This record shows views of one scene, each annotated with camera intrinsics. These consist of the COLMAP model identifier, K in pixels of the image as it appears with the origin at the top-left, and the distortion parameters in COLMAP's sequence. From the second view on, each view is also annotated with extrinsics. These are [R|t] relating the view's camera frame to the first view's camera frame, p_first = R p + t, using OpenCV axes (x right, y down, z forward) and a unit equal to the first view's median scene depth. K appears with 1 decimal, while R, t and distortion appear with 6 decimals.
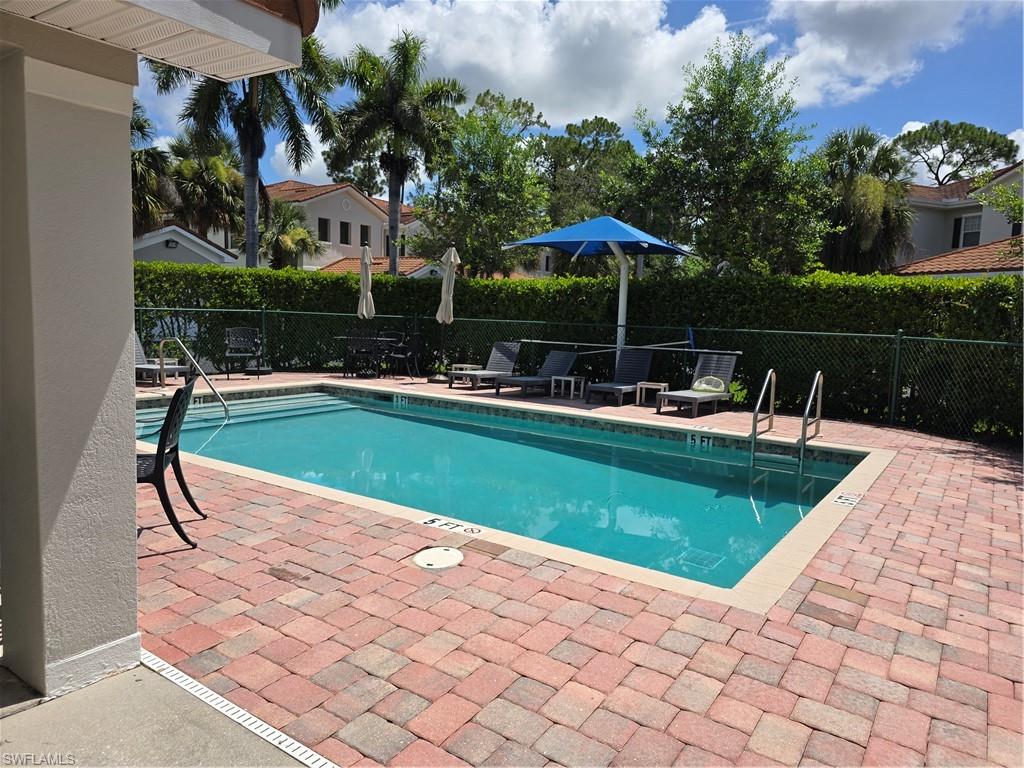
lens RADIAL K [[684.0, 0, 510.3], [0, 684.0, 369.3], [0, 0, 1]] dist [0.067687, -0.065889]
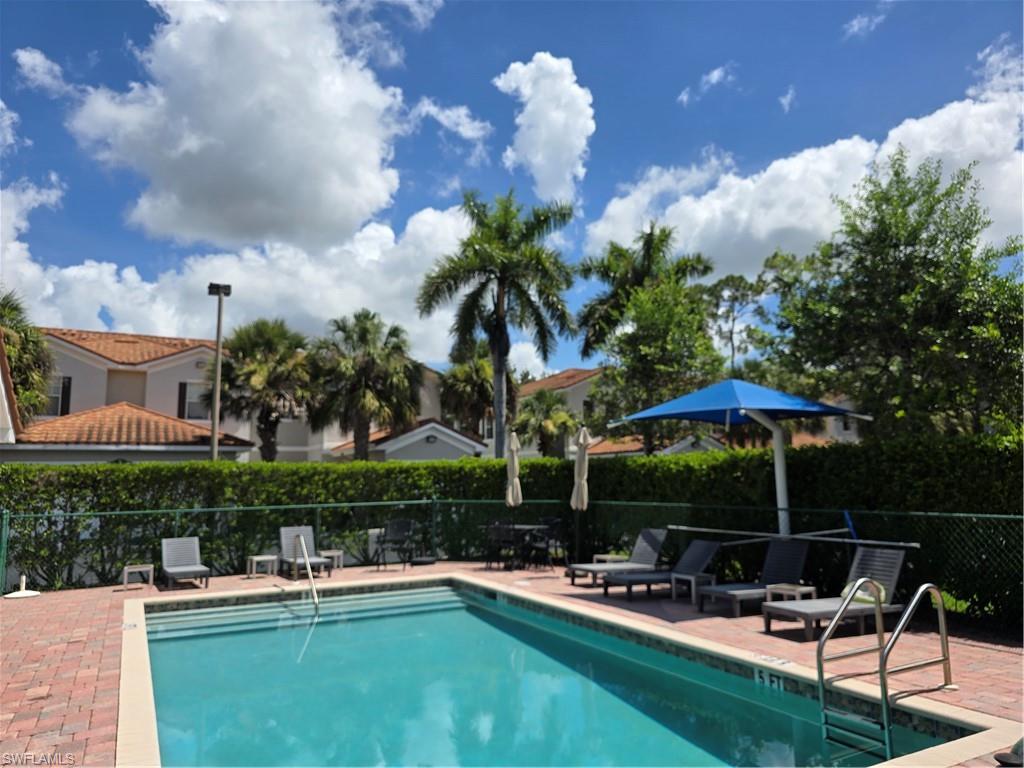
lens RADIAL K [[684.0, 0, 510.3], [0, 684.0, 369.3], [0, 0, 1]] dist [0.067687, -0.065889]
pose [[0.886658, -0.119409, -0.446743, 0.250366], [0.005123, 0.968563, -0.248717, -0.019712], [0.462398, 0.218238, 0.859395, 0.115958]]
